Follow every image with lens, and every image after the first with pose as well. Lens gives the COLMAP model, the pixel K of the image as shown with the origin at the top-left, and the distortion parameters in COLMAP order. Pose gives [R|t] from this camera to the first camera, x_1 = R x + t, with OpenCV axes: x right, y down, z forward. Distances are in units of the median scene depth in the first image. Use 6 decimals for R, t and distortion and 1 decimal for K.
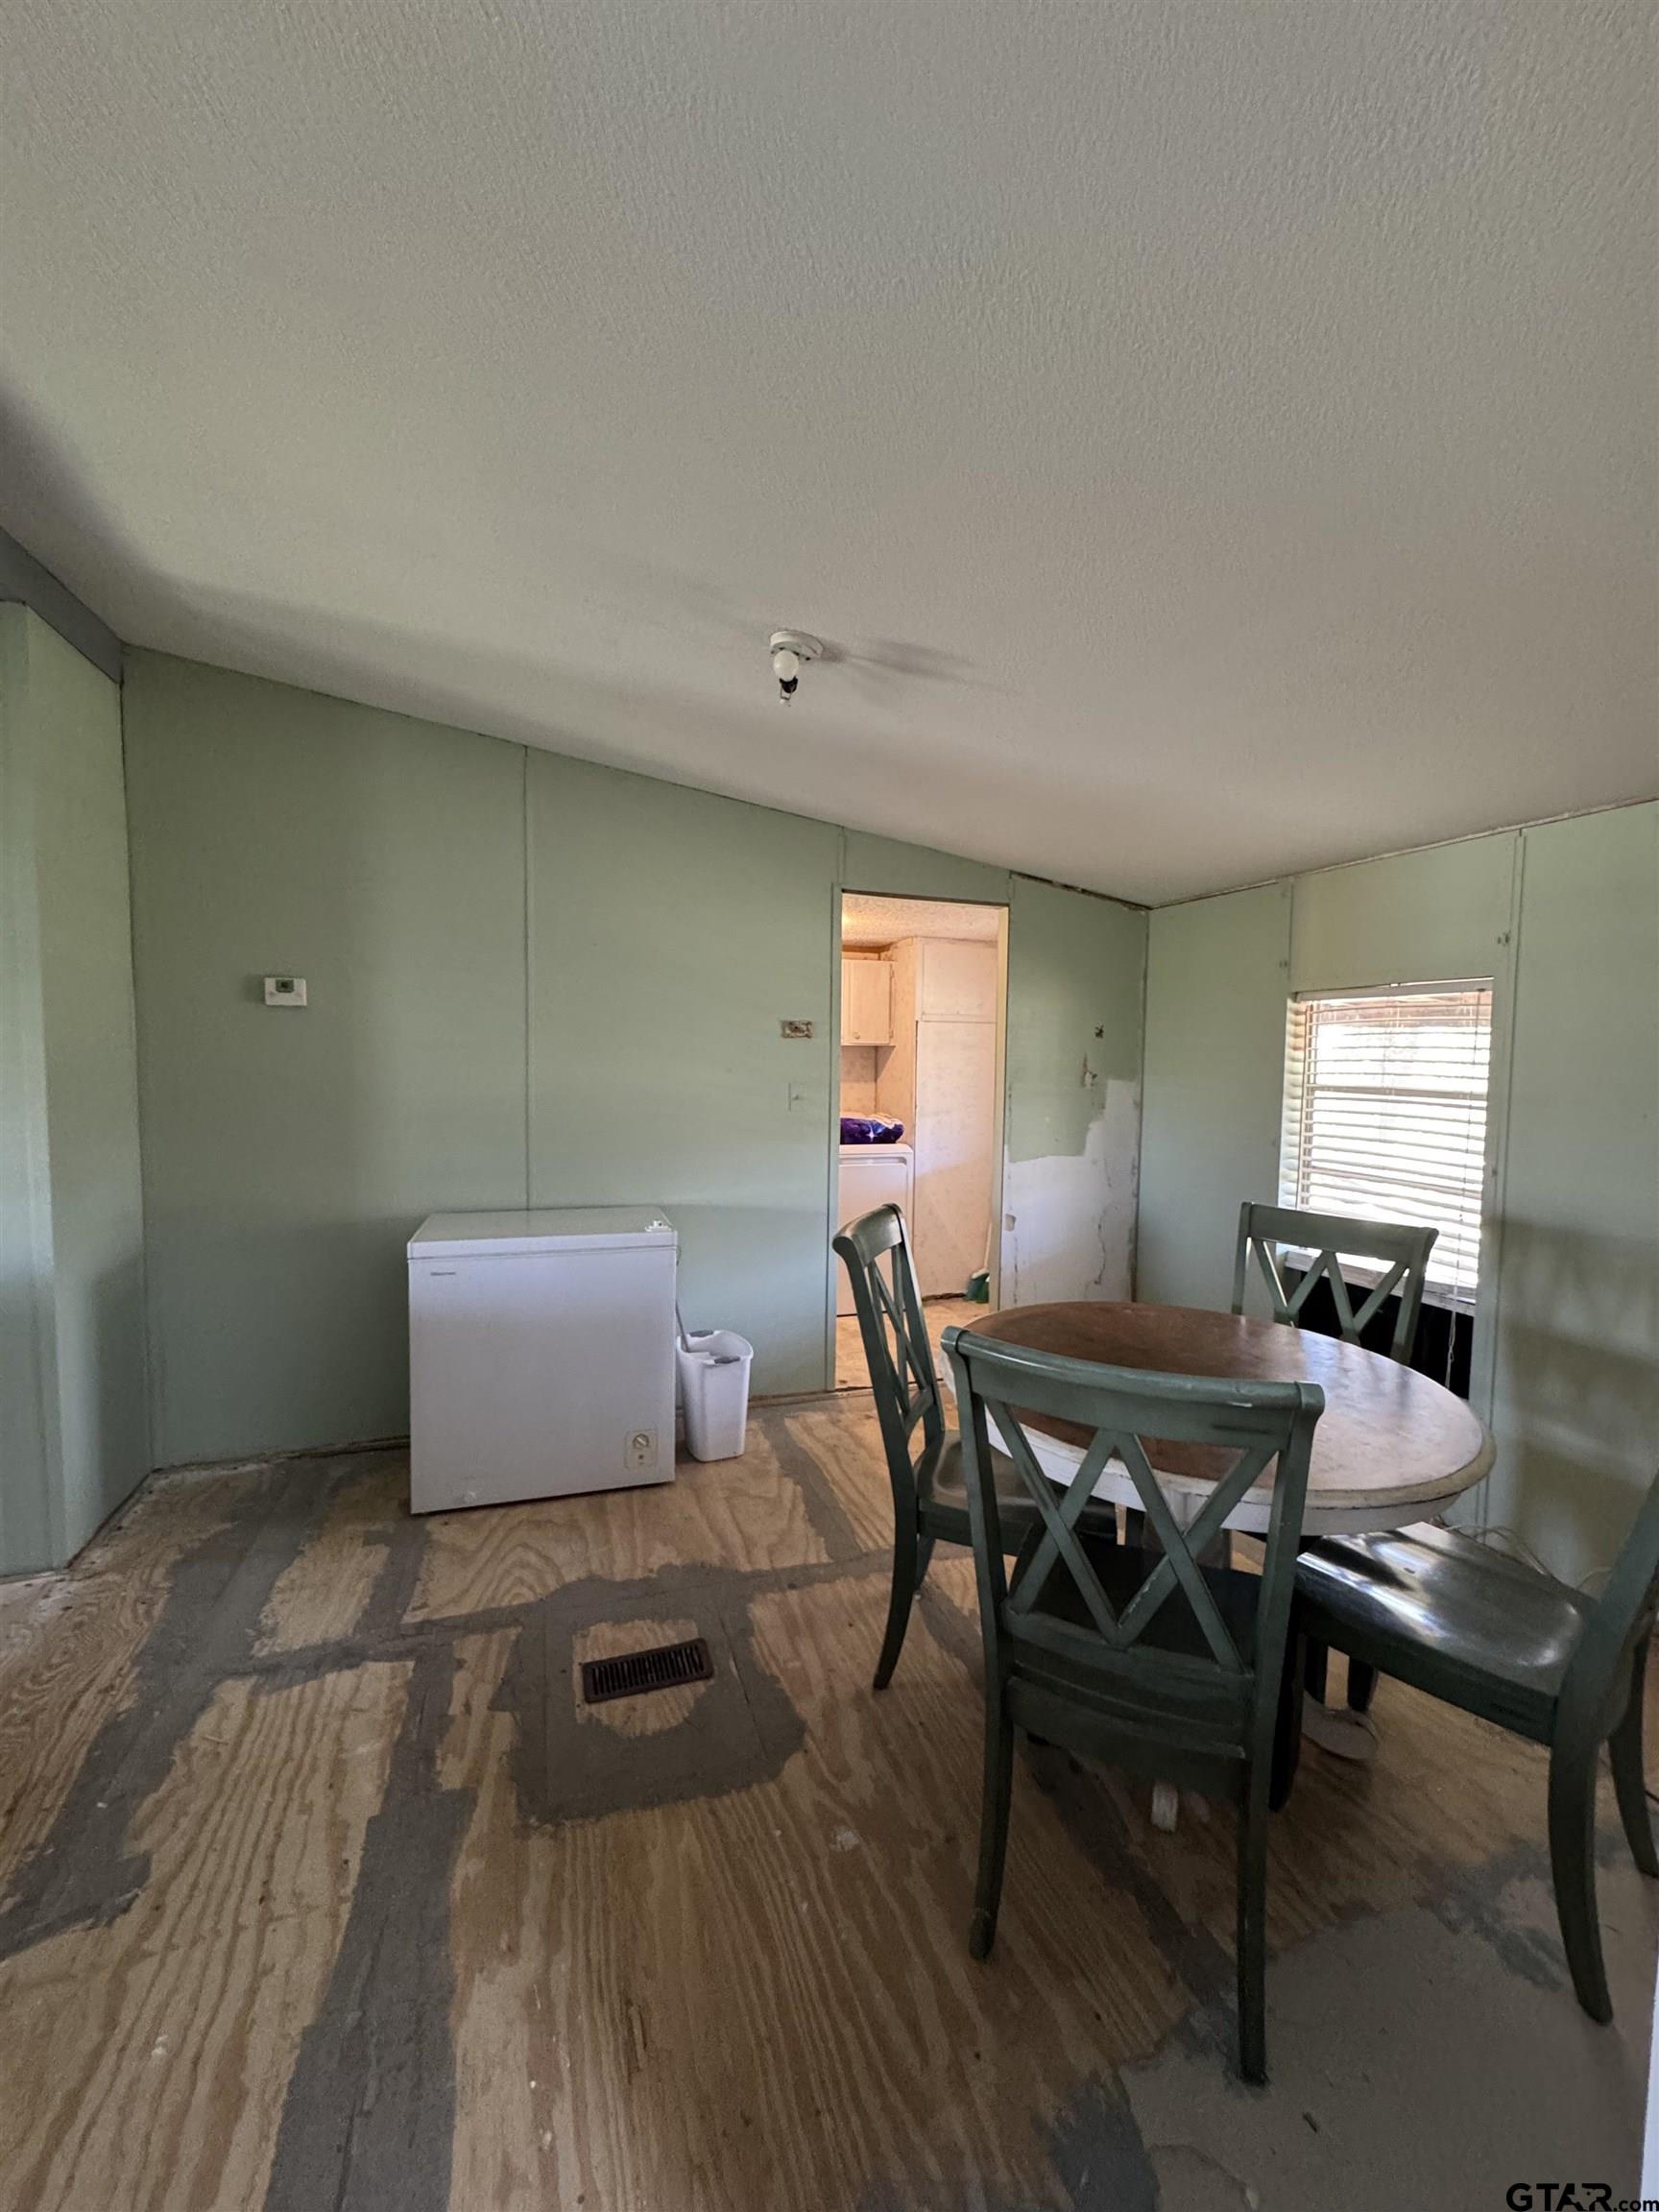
lens RADIAL K [[883.3, 0, 845.3], [0, 883.3, 1108.0], [0, 0, 1]] dist [-0.008262, 0.000273]
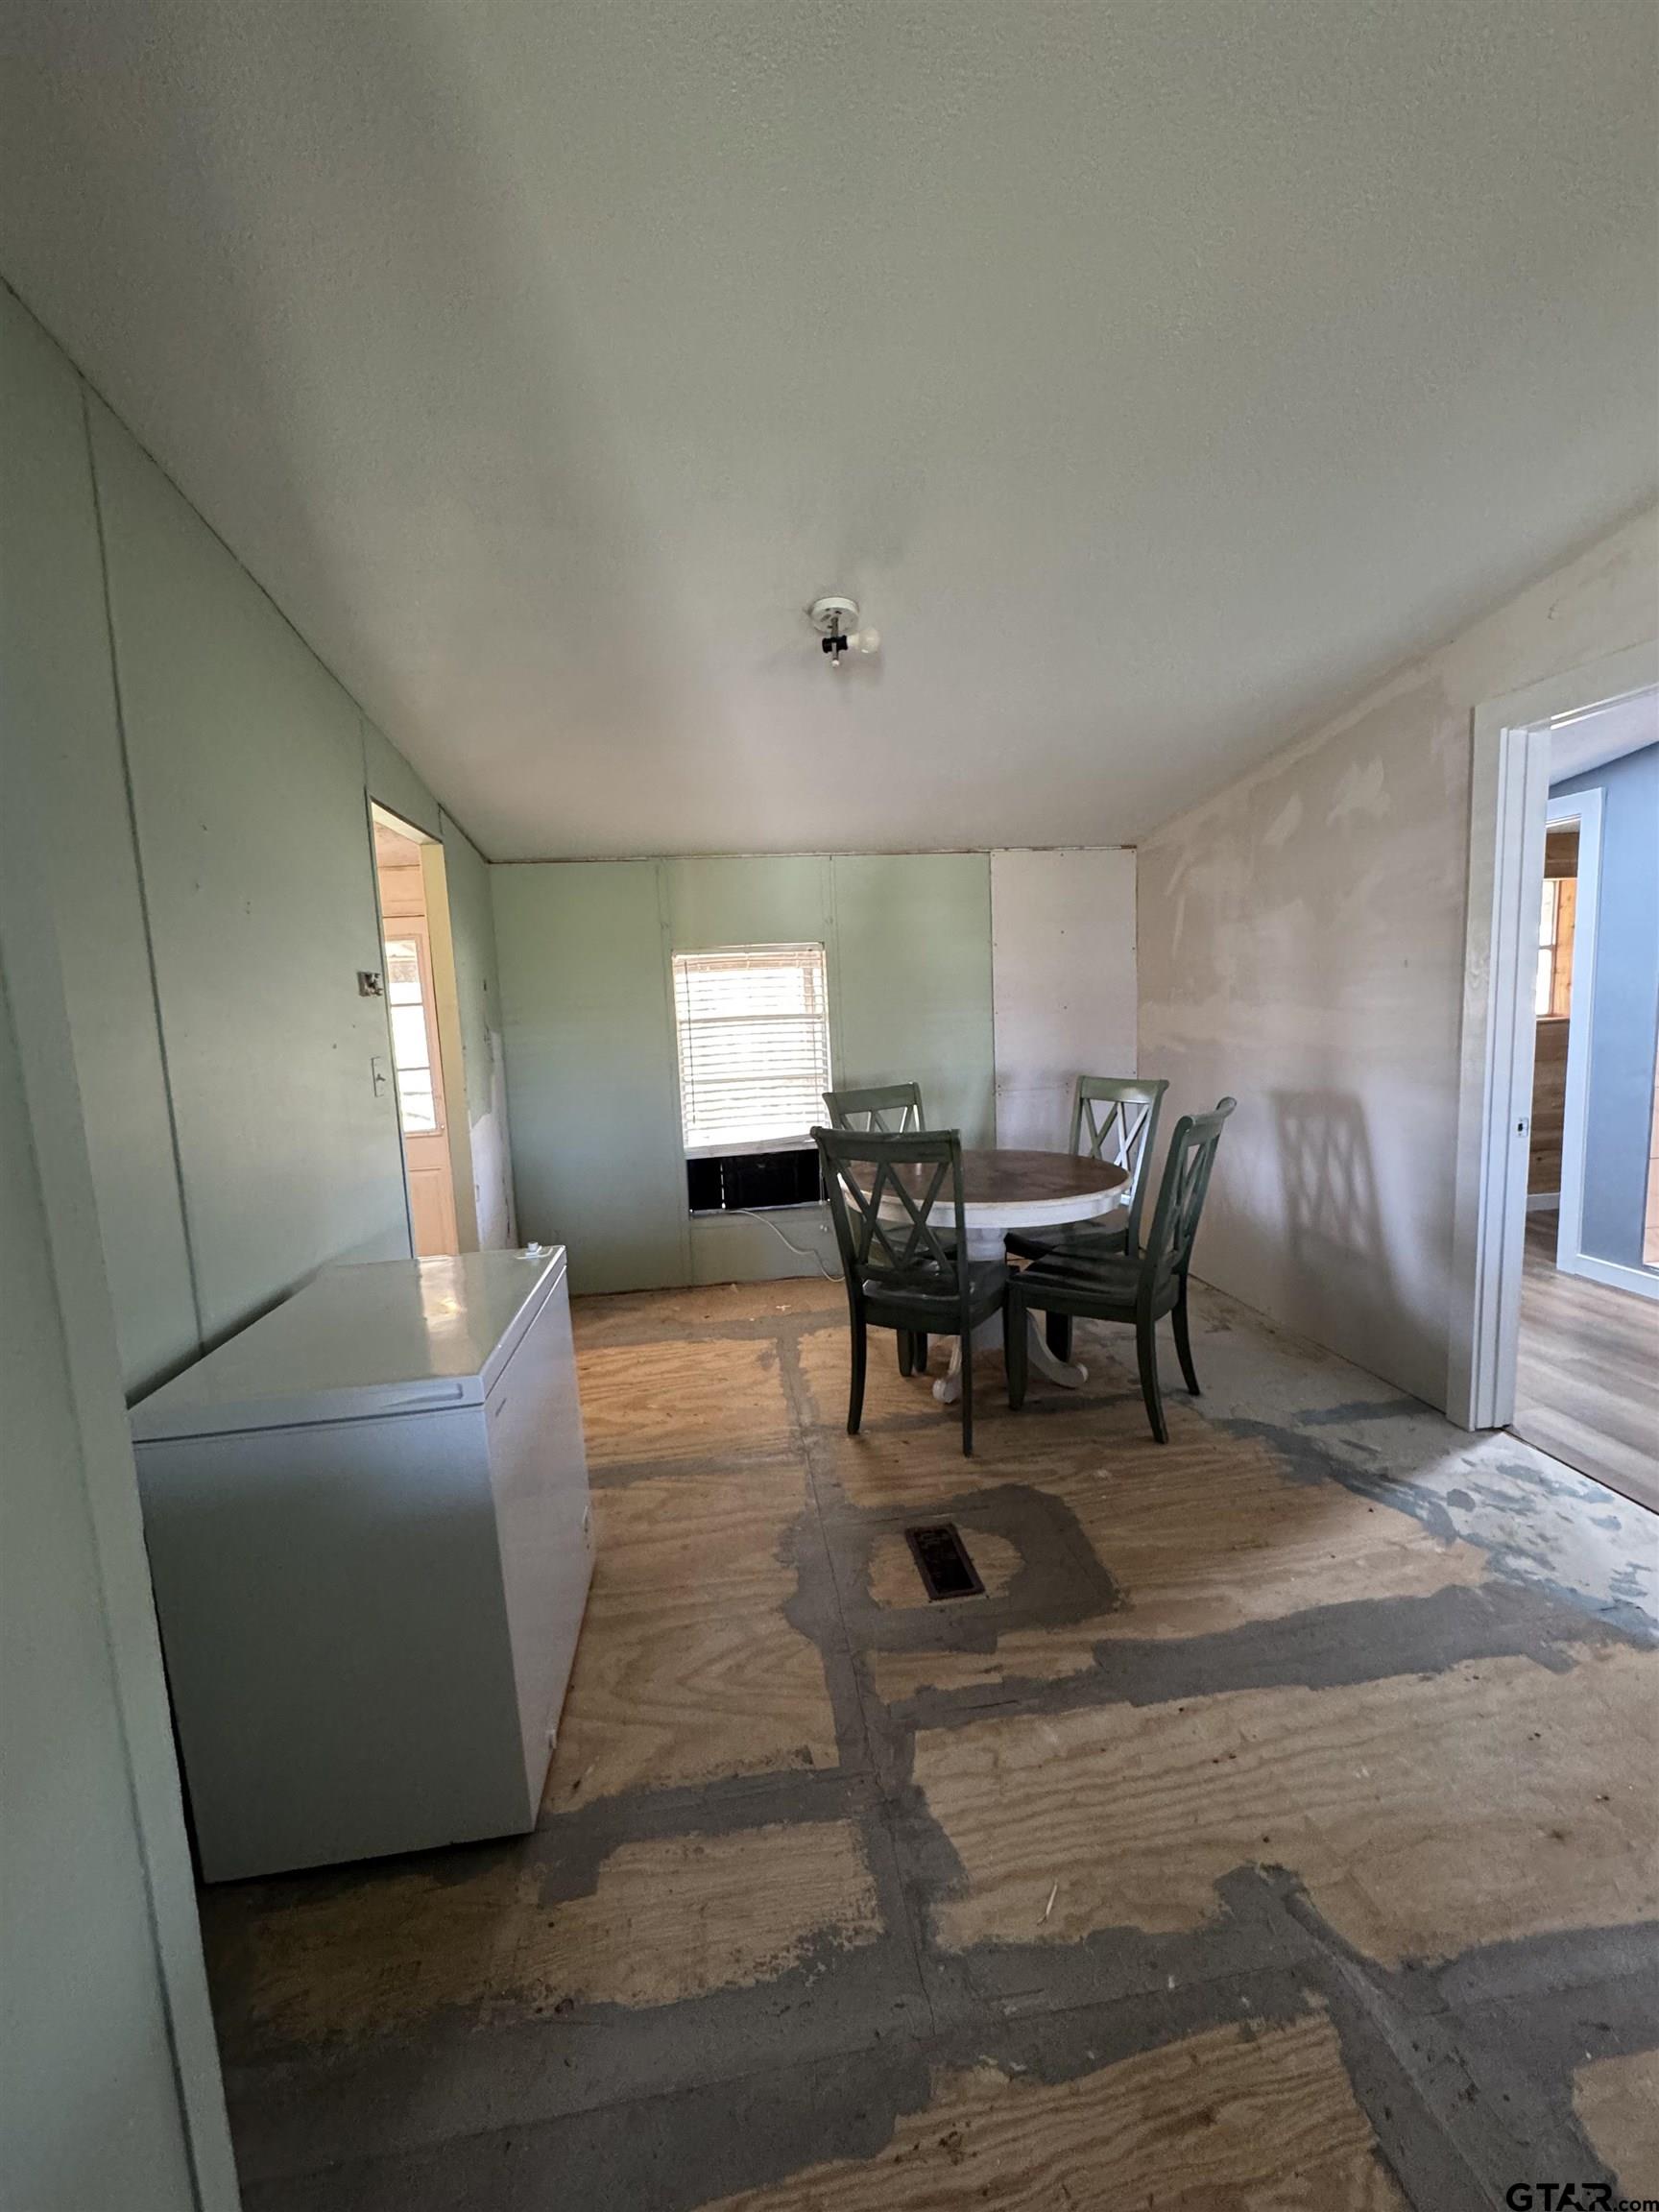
lens RADIAL K [[896.0, 0, 830.5], [0, 896.0, 1110.6], [0, 0, 1]] dist [-0.009927, 0.000487]
pose [[0.192855, -0.149841, 0.969719, -1.338647], [0.108646, 0.985456, 0.130665, -0.077875], [-0.975194, 0.080156, 0.206330, 0.925043]]
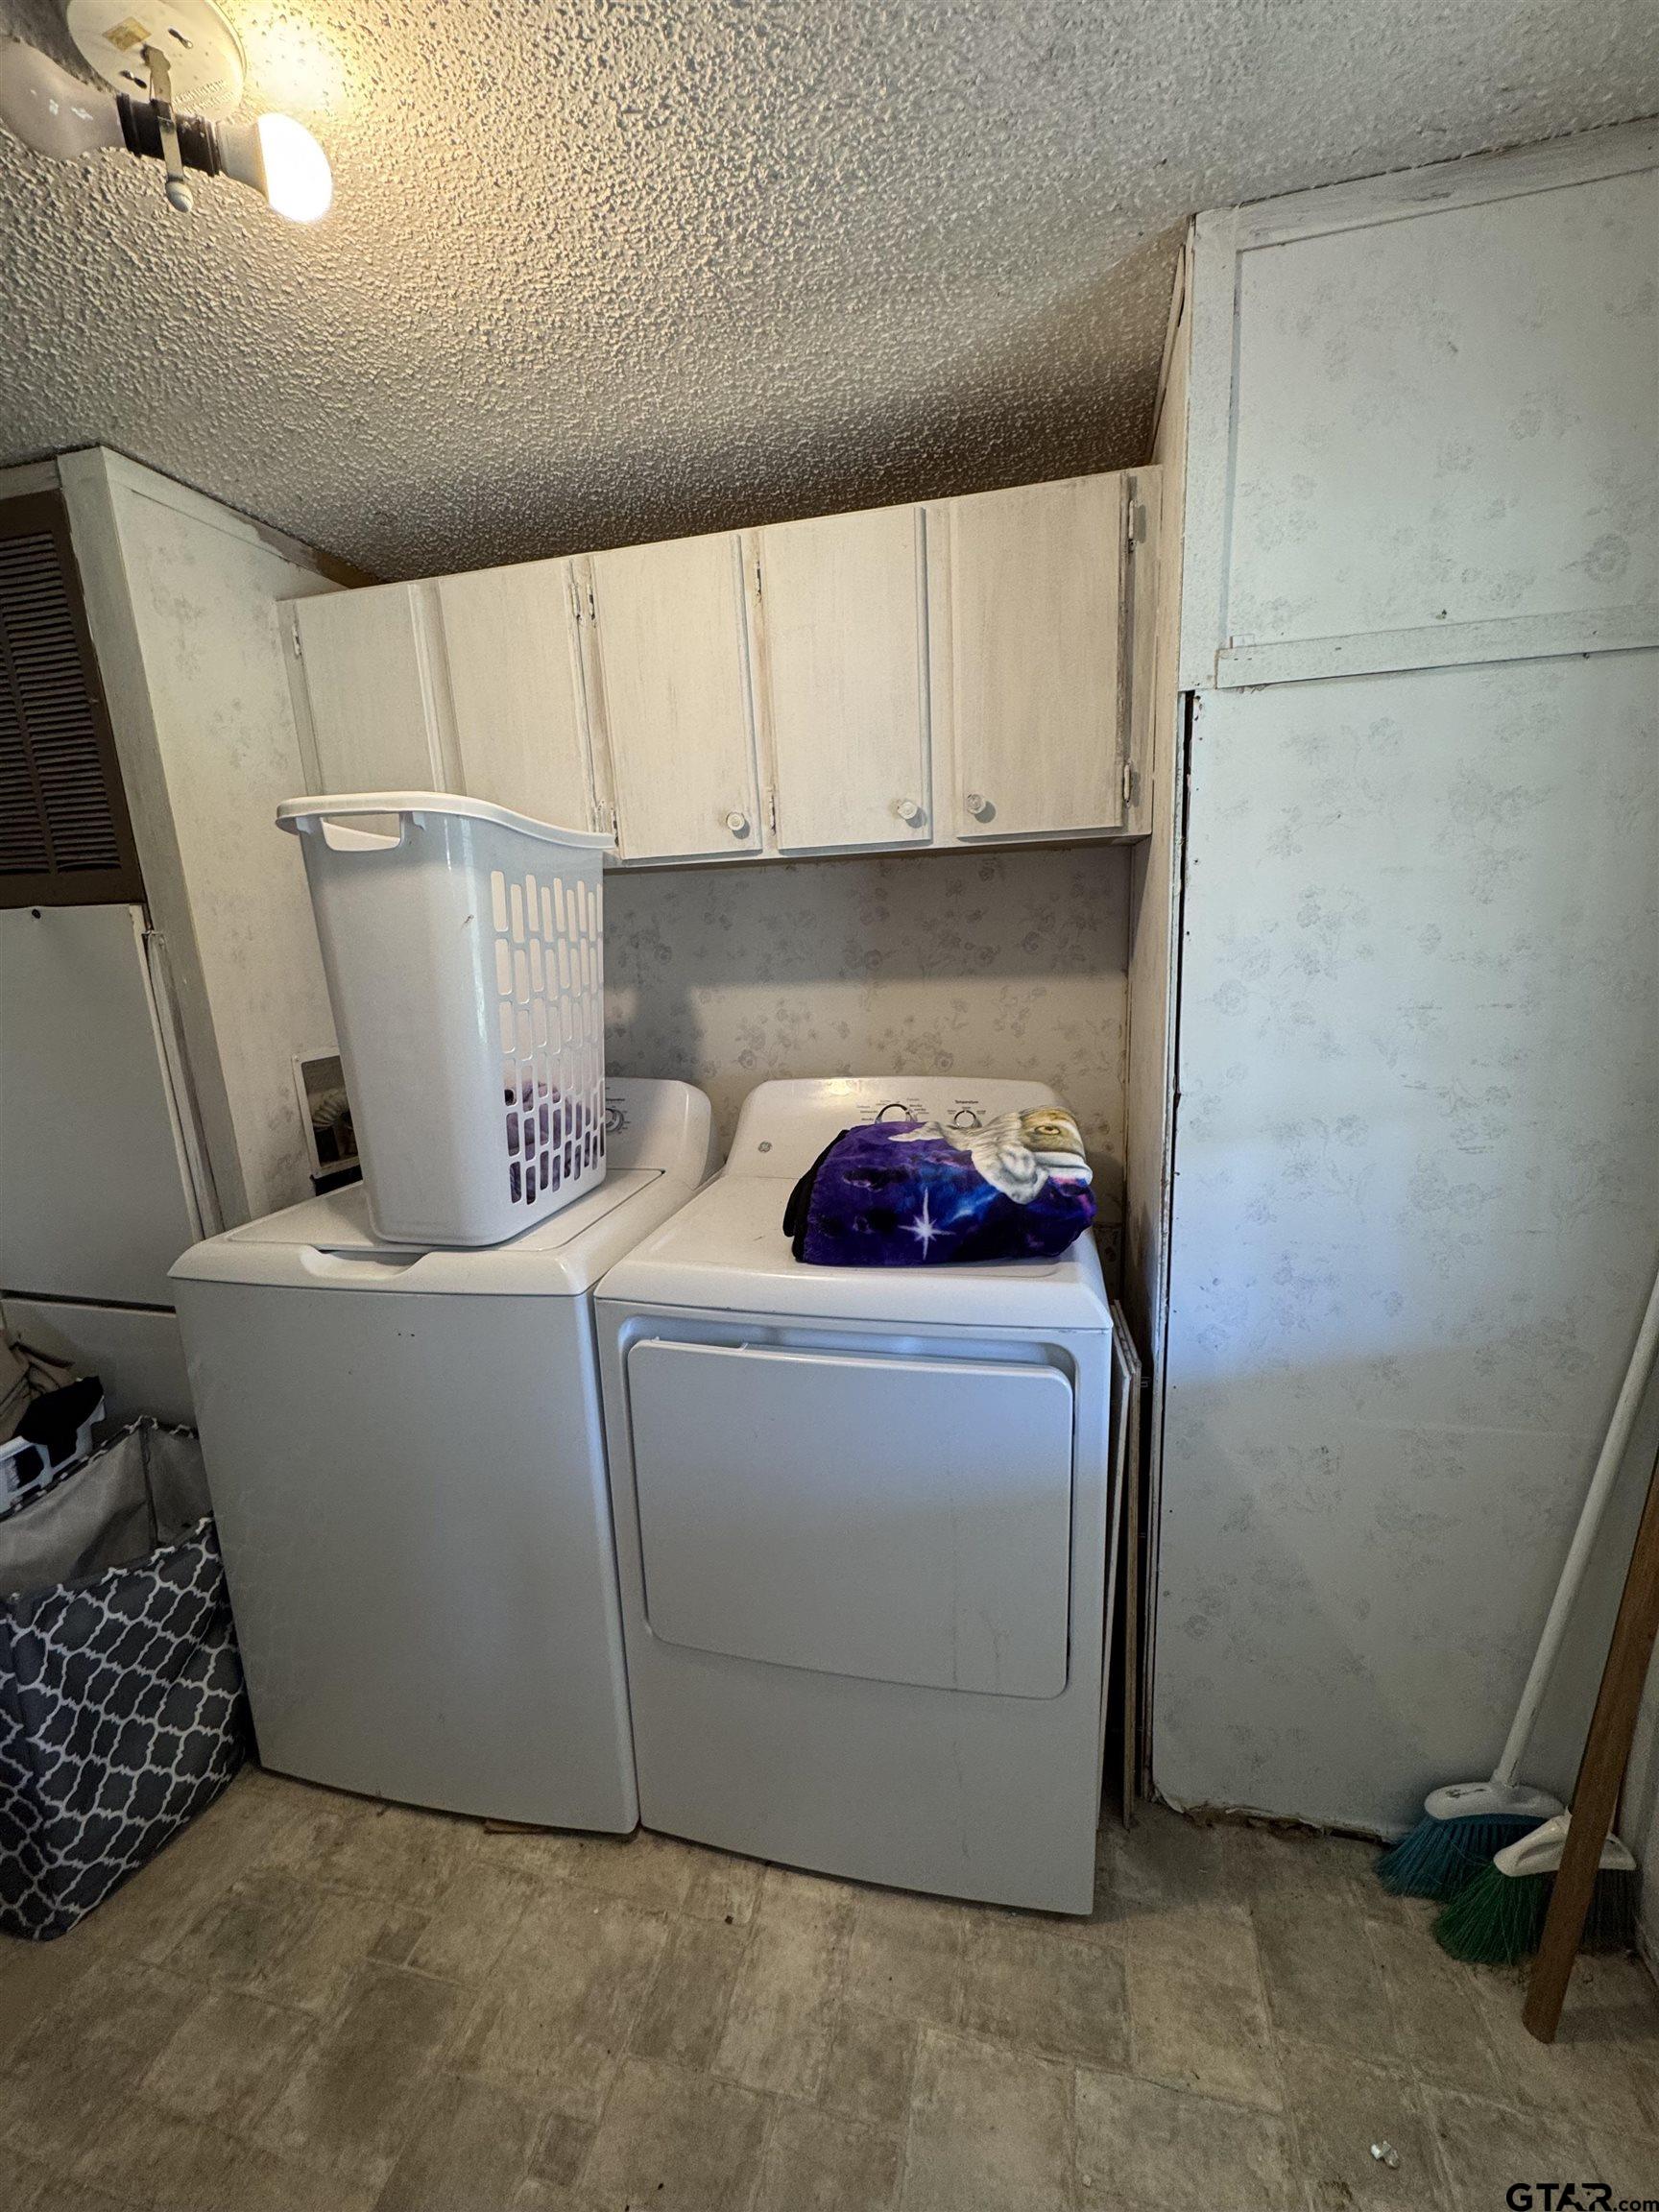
lens RADIAL K [[896.0, 0, 830.5], [0, 896.0, 1110.6], [0, 0, 1]] dist [-0.009927, 0.000487]
pose [[0.845052, 0.068189, -0.530318, 0.341422], [0.017085, 0.987884, 0.154248, -0.095133], [0.534411, -0.139408, 0.833649, 2.073428]]
